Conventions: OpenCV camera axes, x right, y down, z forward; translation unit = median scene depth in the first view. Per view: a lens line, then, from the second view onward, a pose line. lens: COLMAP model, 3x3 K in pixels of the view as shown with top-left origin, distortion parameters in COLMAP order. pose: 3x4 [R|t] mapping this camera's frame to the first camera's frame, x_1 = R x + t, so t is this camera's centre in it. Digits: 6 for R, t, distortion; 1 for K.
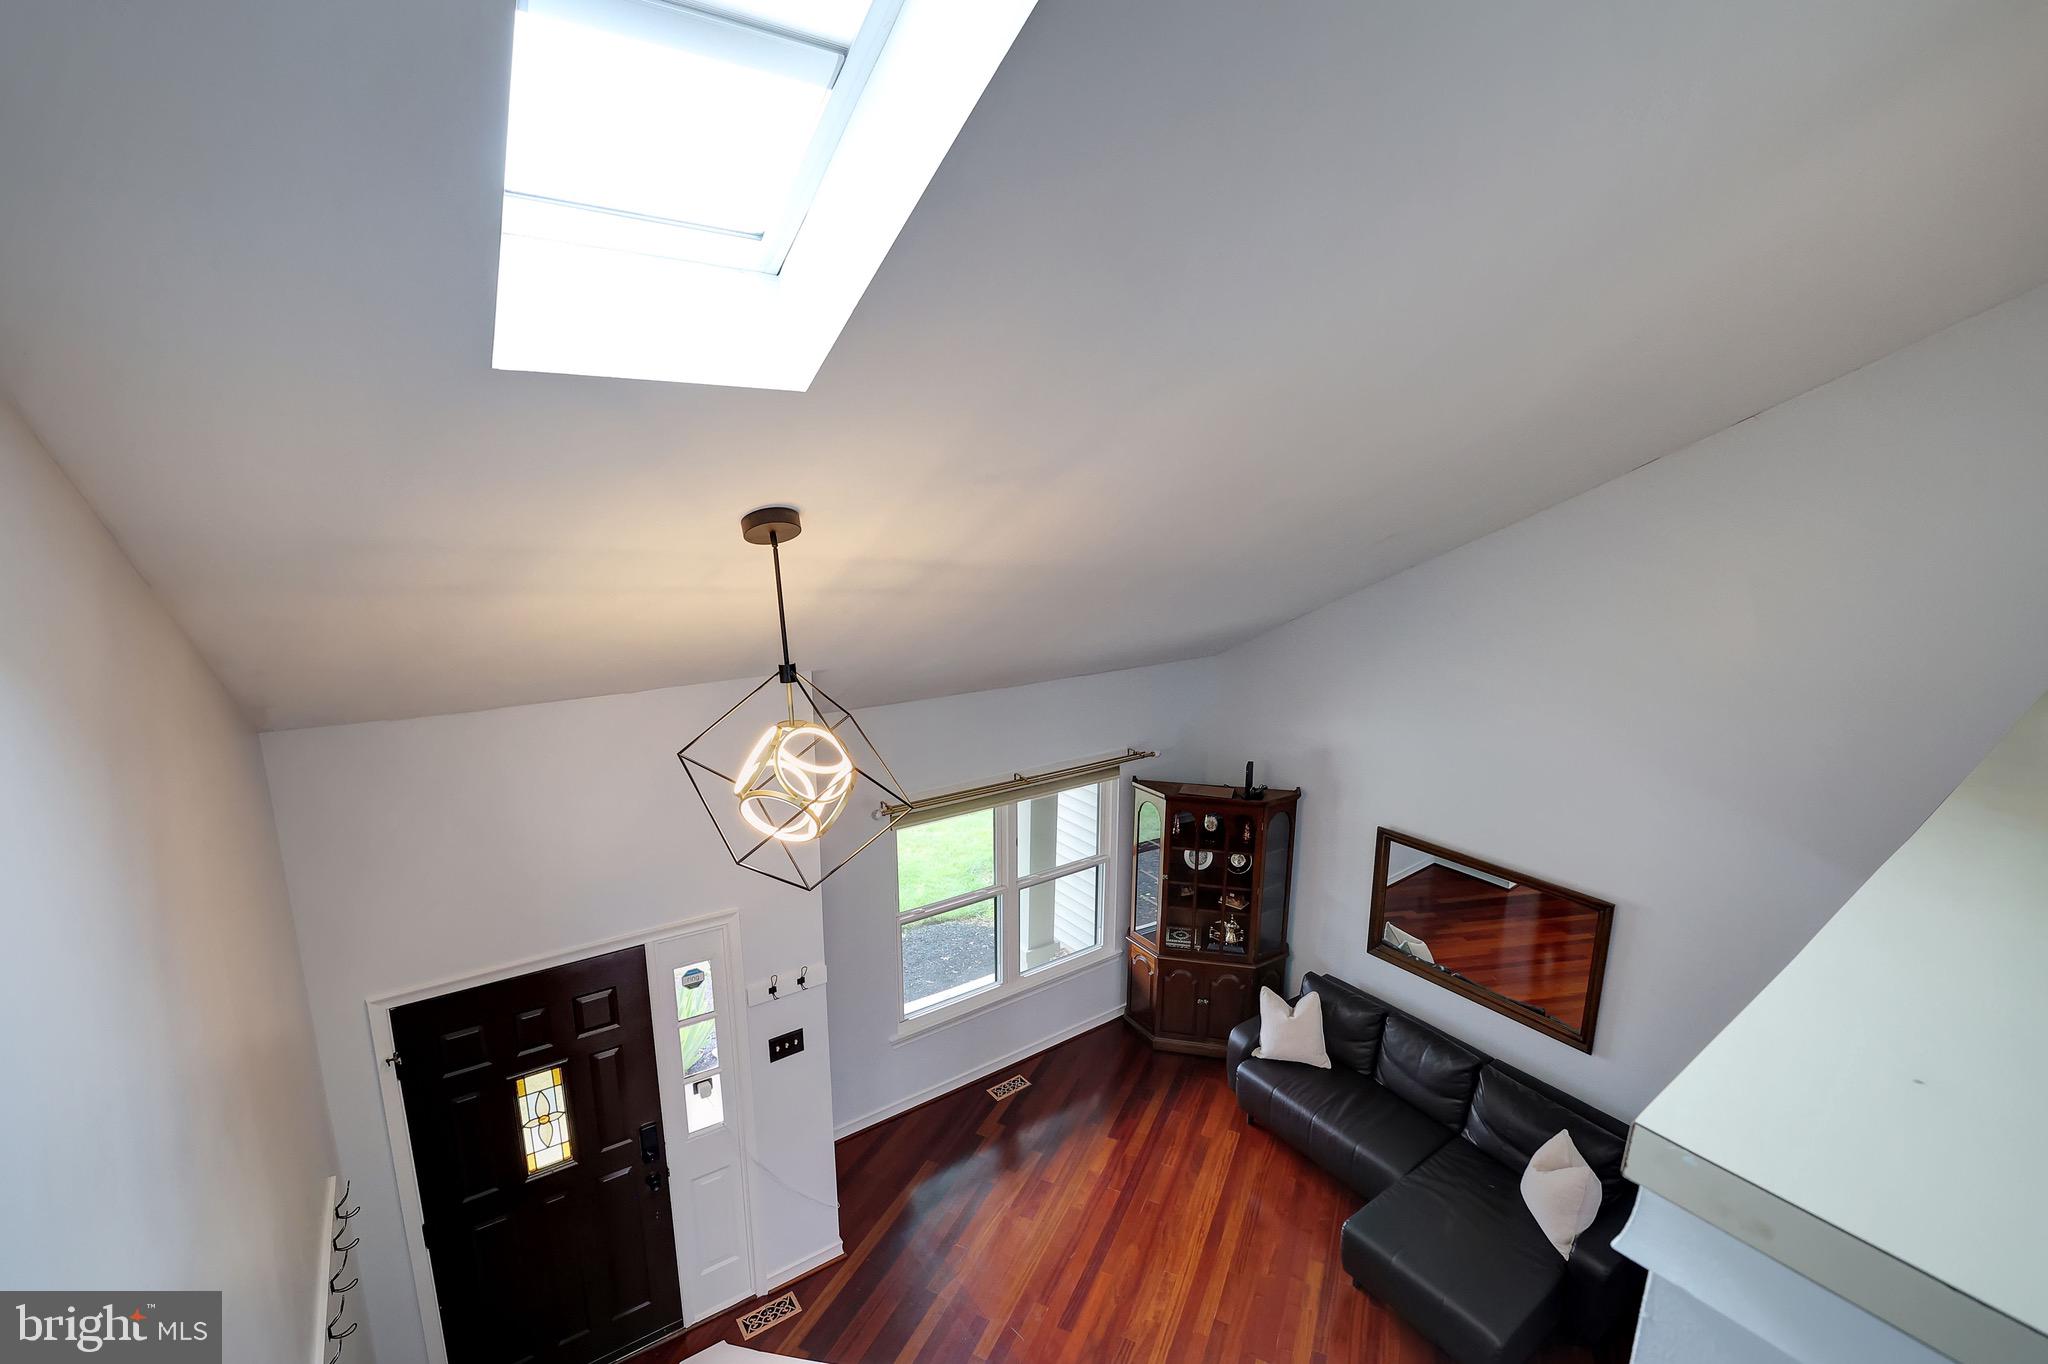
lens RADIAL K [[884.8, 0, 1034.9], [0, 884.8, 670.2], [0, 0, 1]] dist [-0.047963, 0.018604]
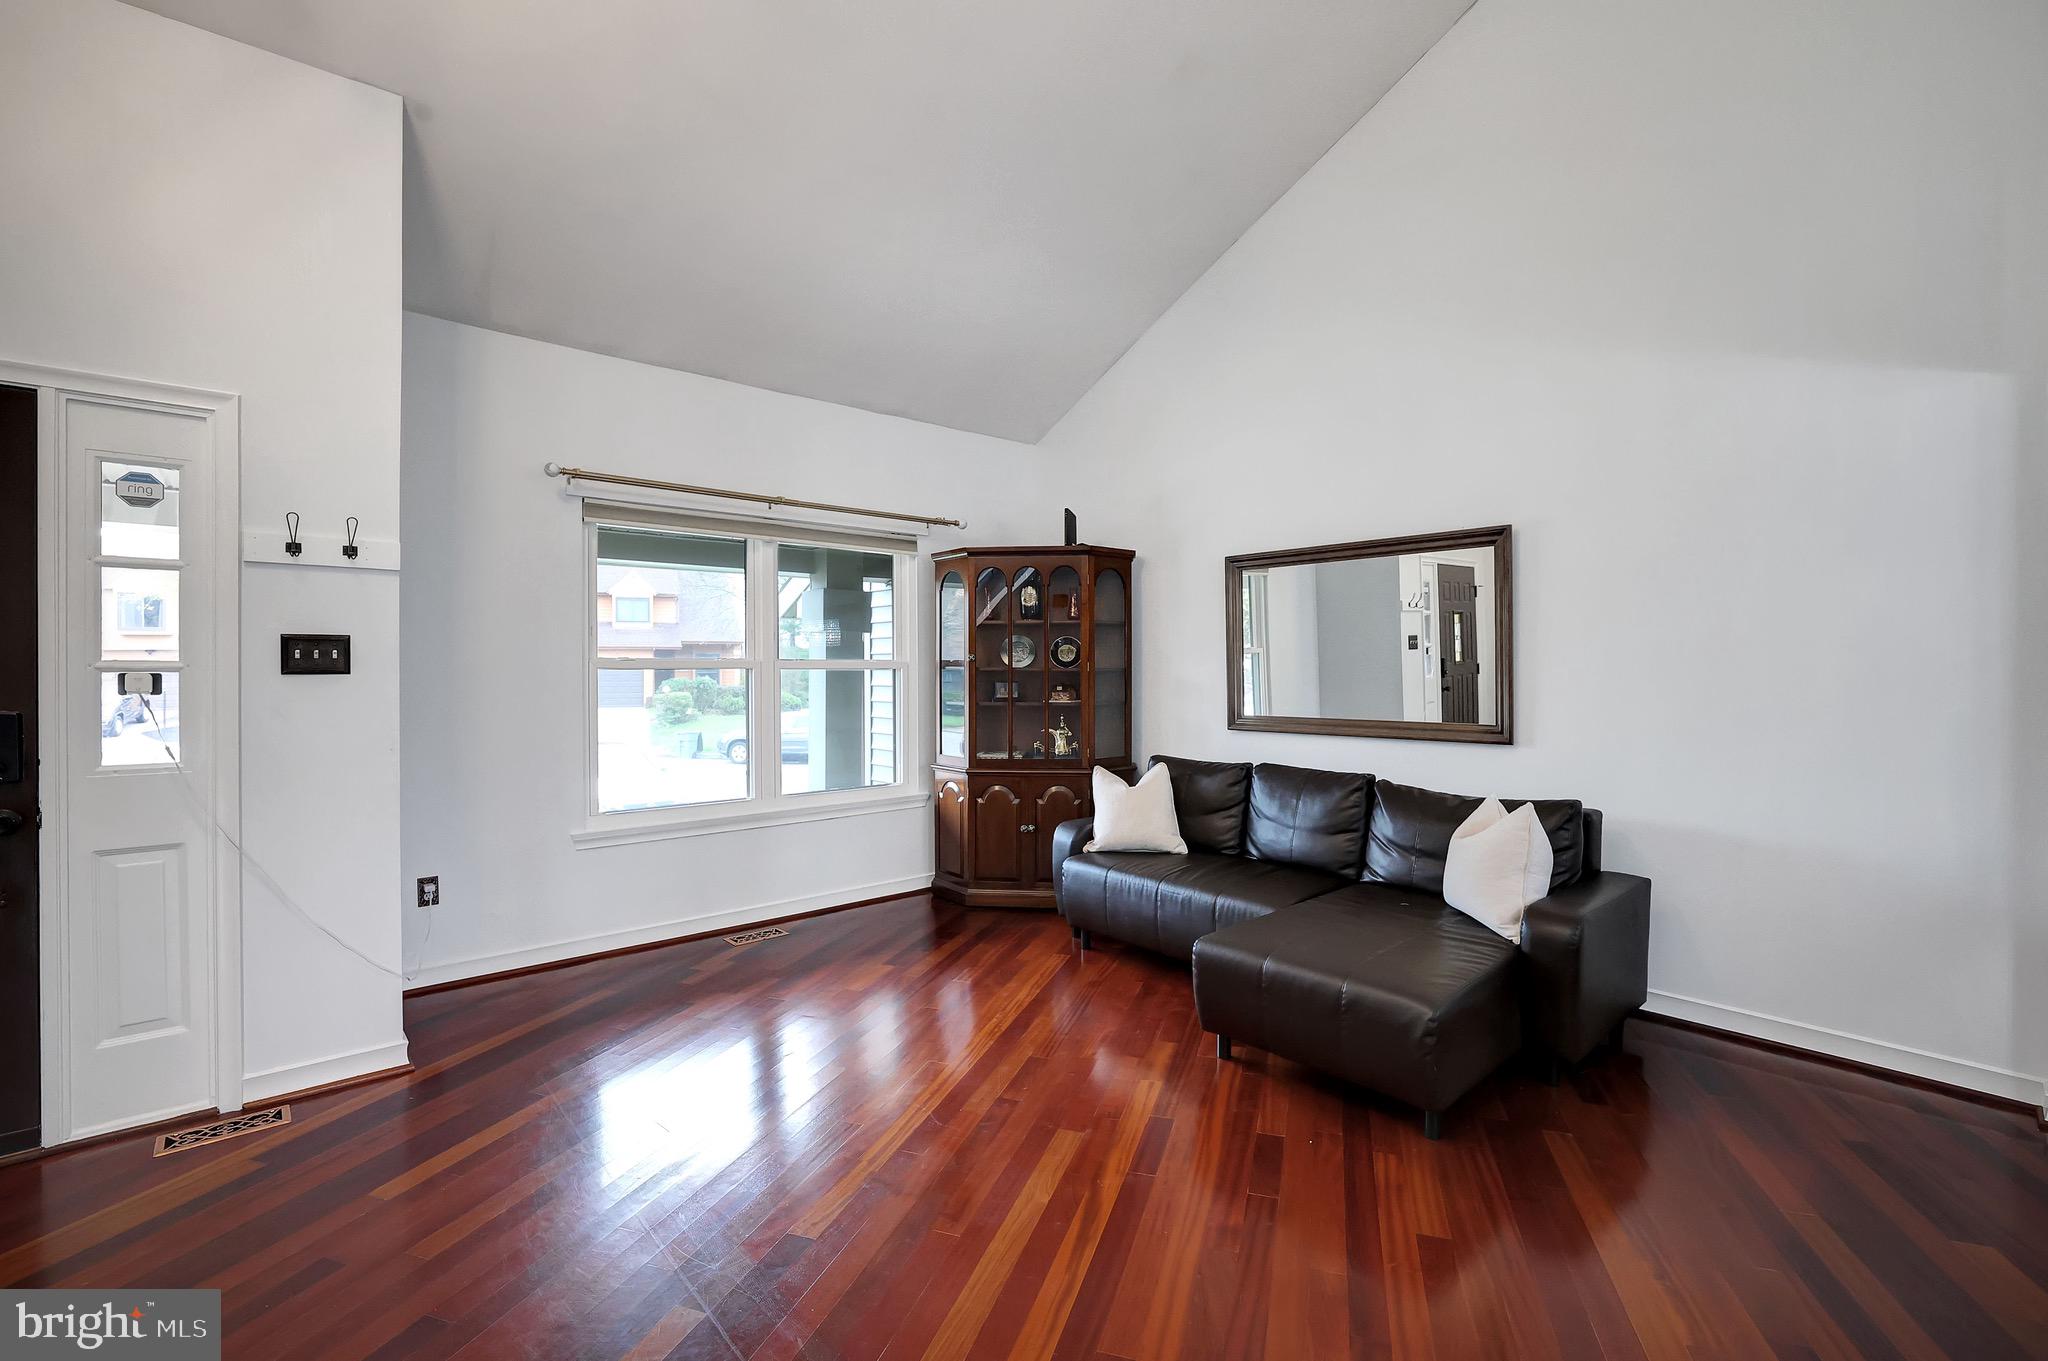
lens RADIAL K [[904.4, 0, 1029.5], [0, 904.4, 662.7], [0, 0, 1]] dist [-0.018714, 0.005795]
pose [[0.994305, -0.011868, 0.105905, 0.152745], [0.032746, 0.979726, -0.197649, 0.534209], [-0.101413, 0.199992, 0.974535, 0.283630]]
